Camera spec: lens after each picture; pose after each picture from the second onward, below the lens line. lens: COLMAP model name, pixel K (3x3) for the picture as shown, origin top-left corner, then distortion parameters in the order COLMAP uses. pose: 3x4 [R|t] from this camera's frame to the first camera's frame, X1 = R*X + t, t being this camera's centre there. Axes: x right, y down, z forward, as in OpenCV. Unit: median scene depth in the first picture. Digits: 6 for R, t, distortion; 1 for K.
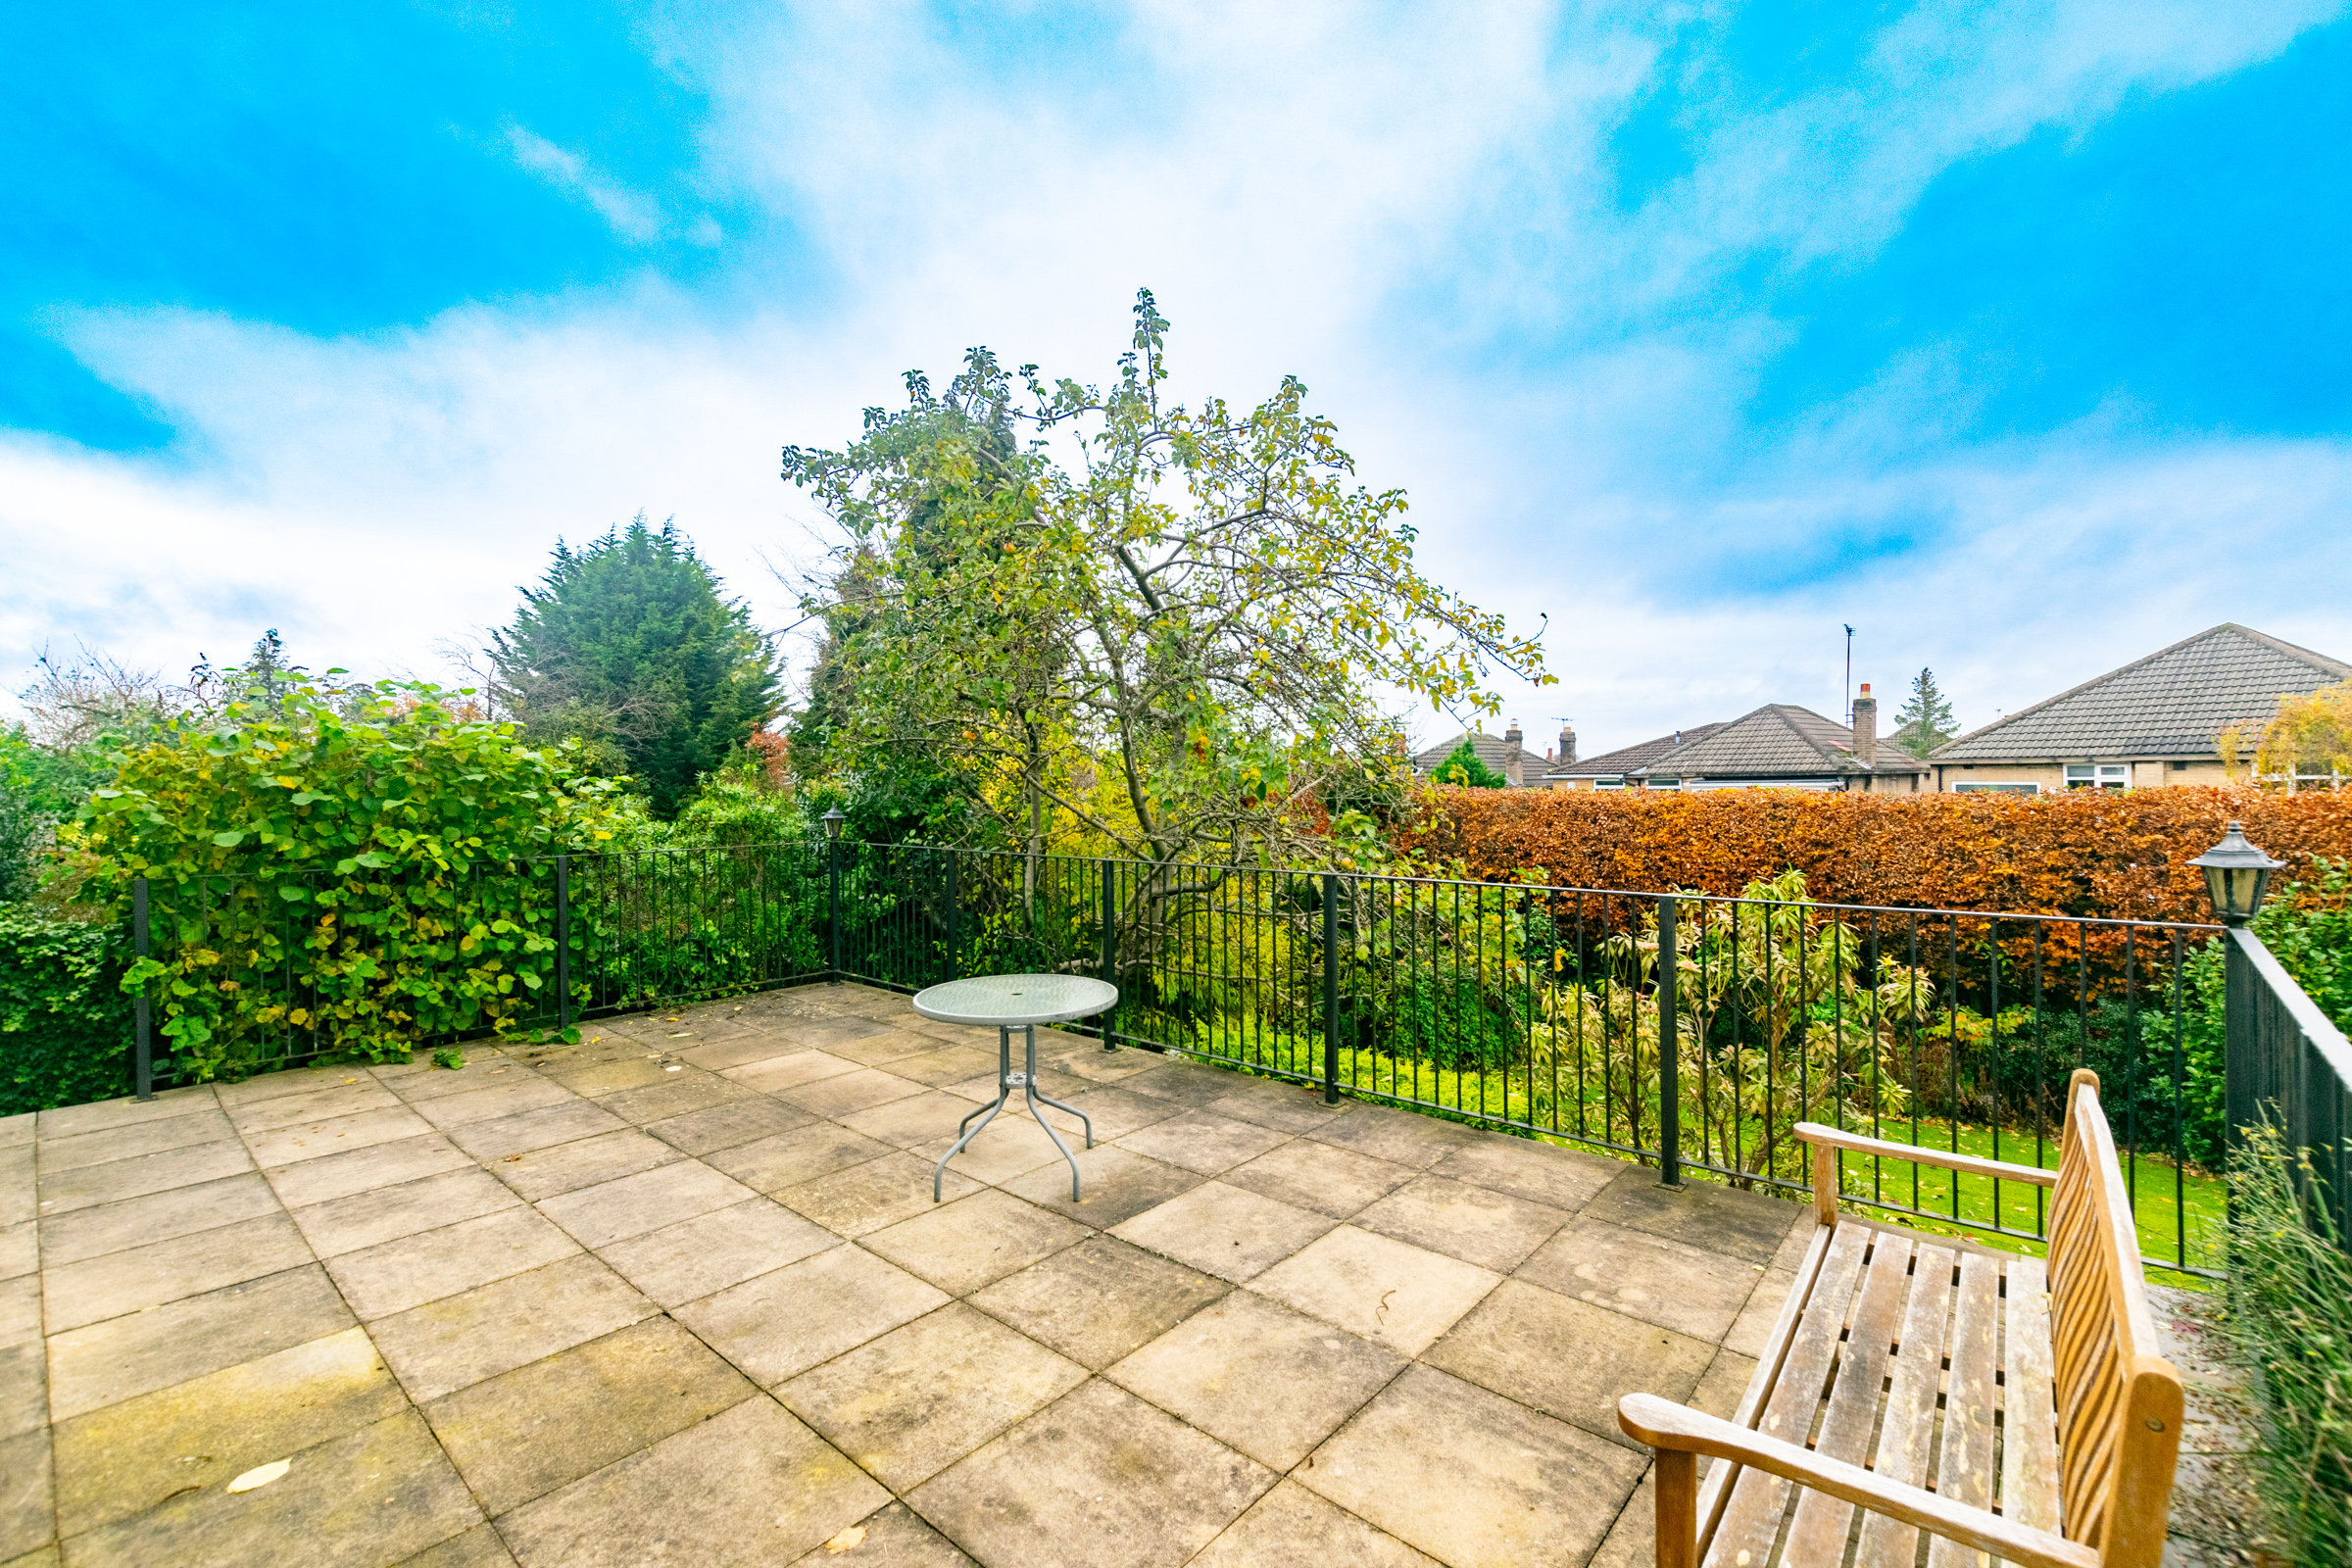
lens RADIAL K [[995.8, 0, 1176.0], [0, 995.8, 784.0], [0, 0, 1]] dist [0.001525, -0.001687]
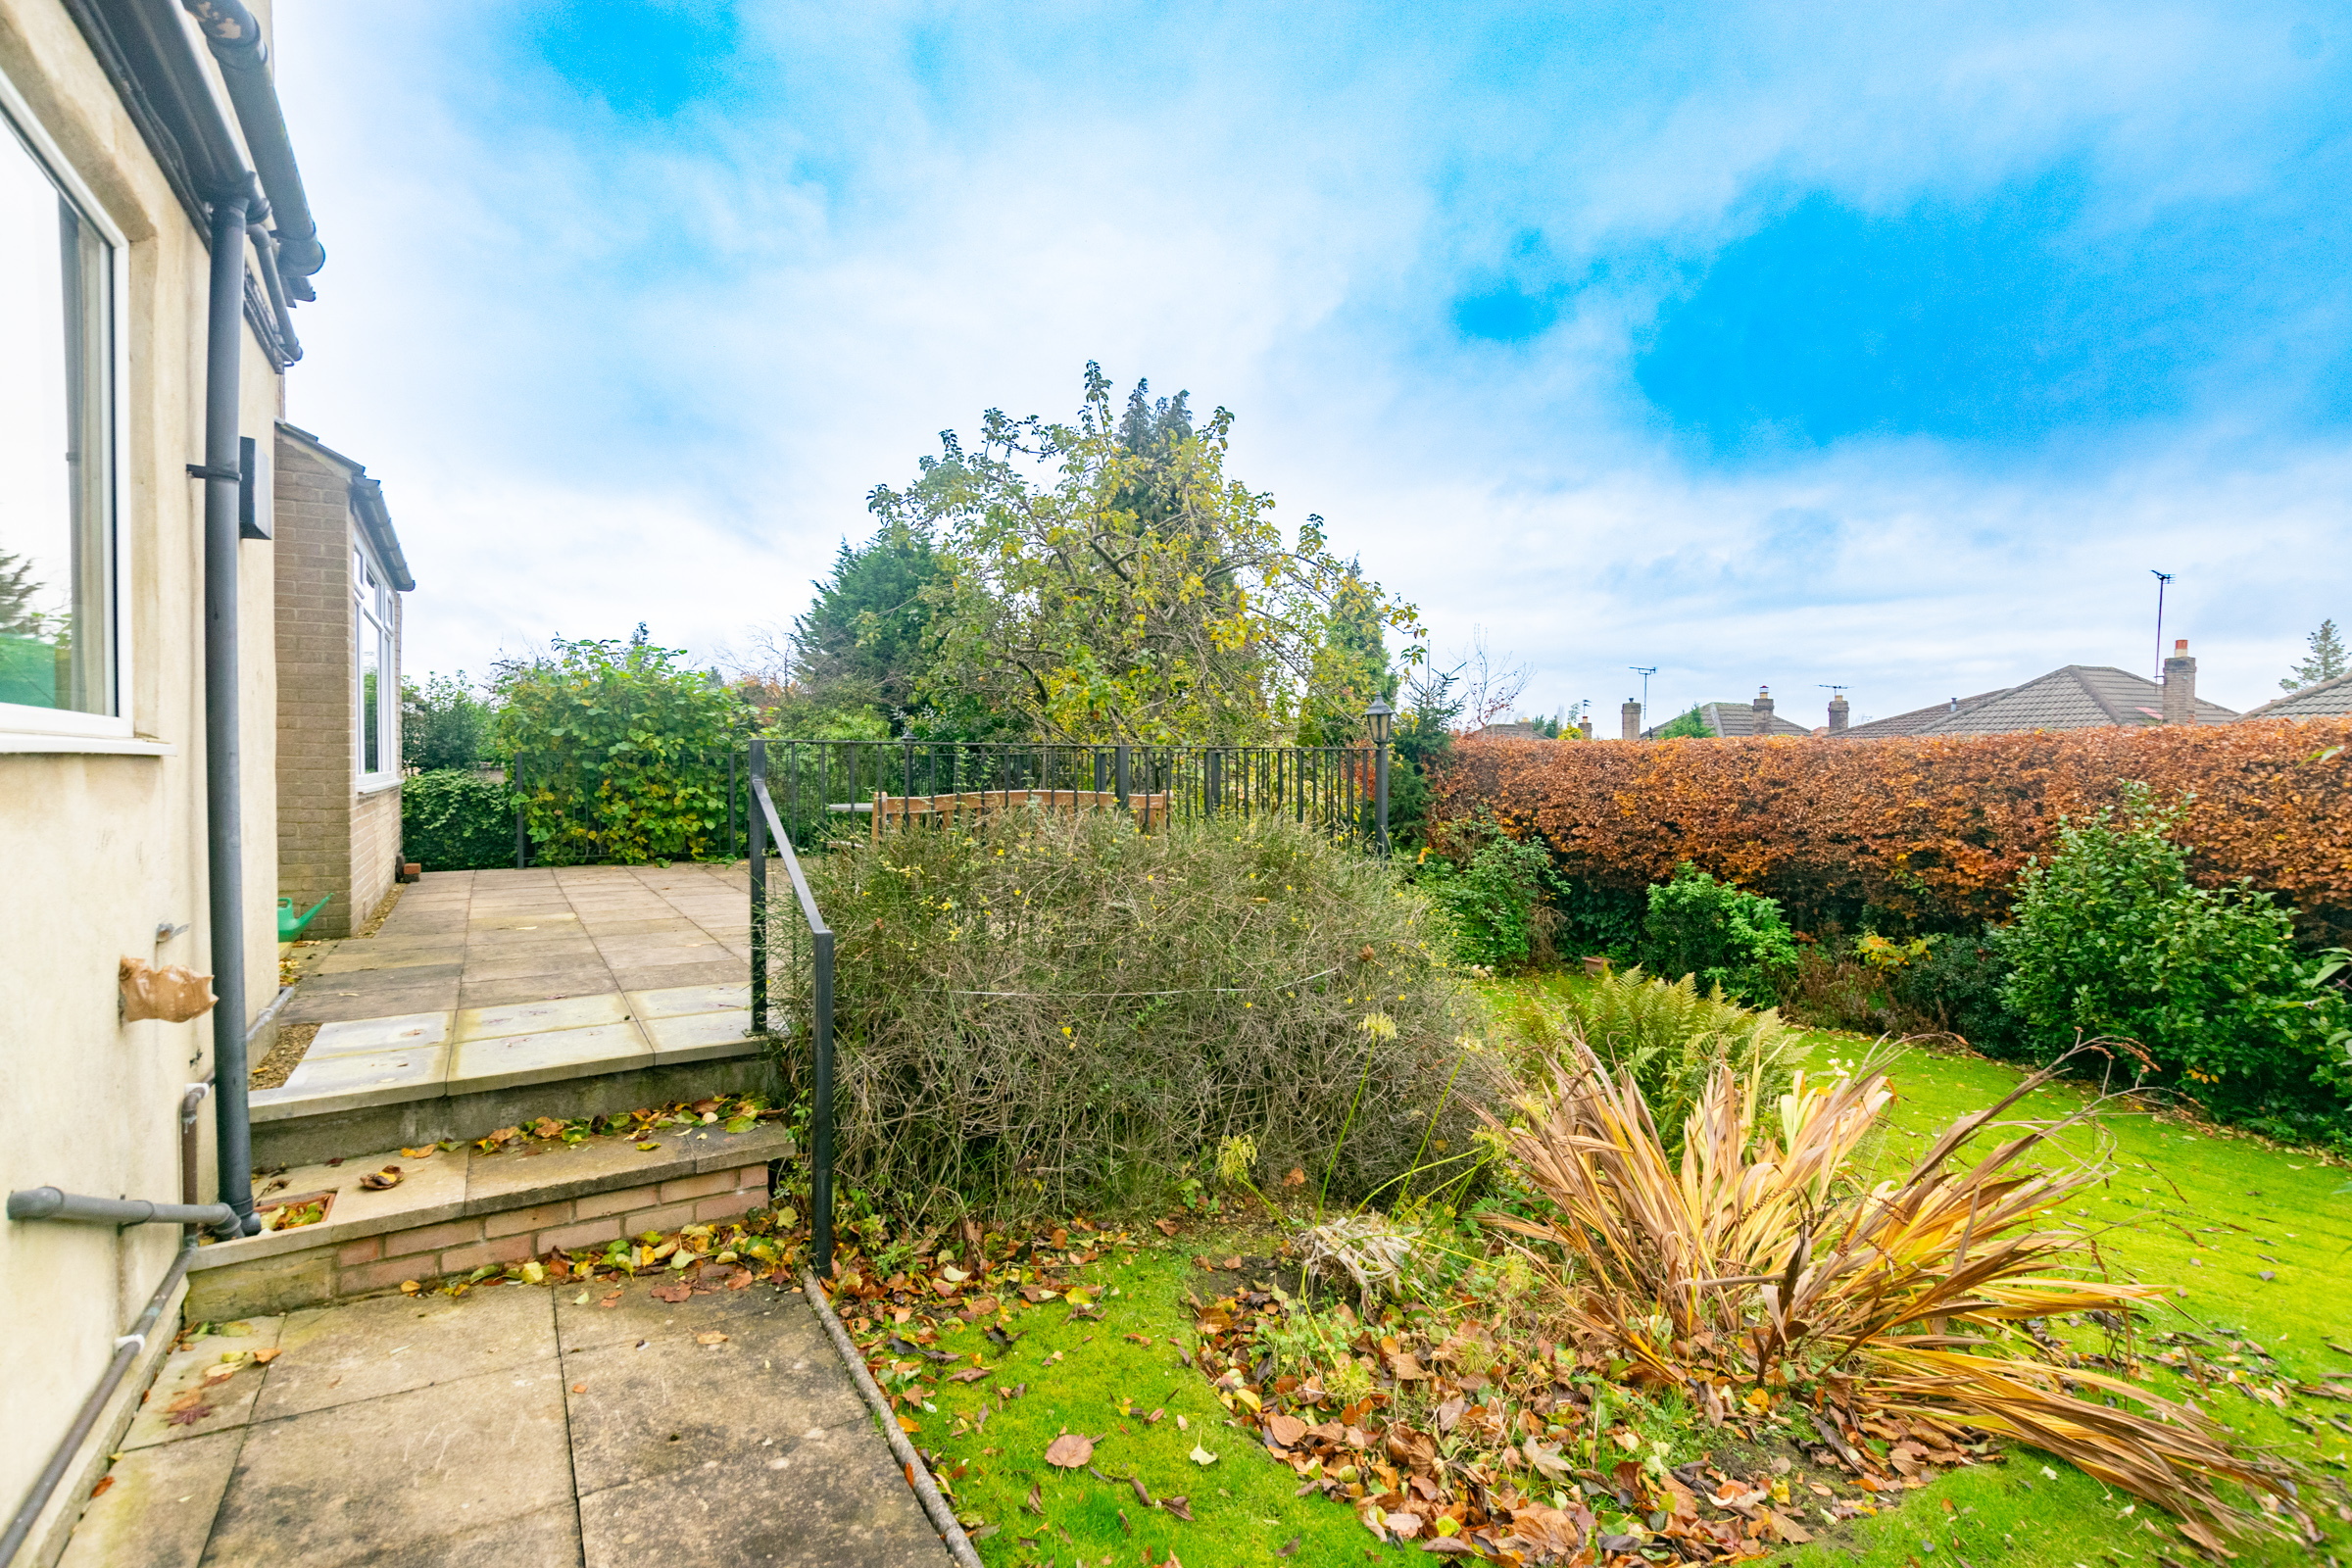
lens RADIAL K [[1047.6, 0, 1176.0], [0, 1047.6, 784.0], [0, 0, 1]] dist [-0.003476, -0.001393]
pose [[0.961412, 0.018229, -0.274508, 0.555242], [-0.013446, 0.999723, 0.019294, 0.080608], [0.274784, -0.014858, 0.961391, -0.446519]]
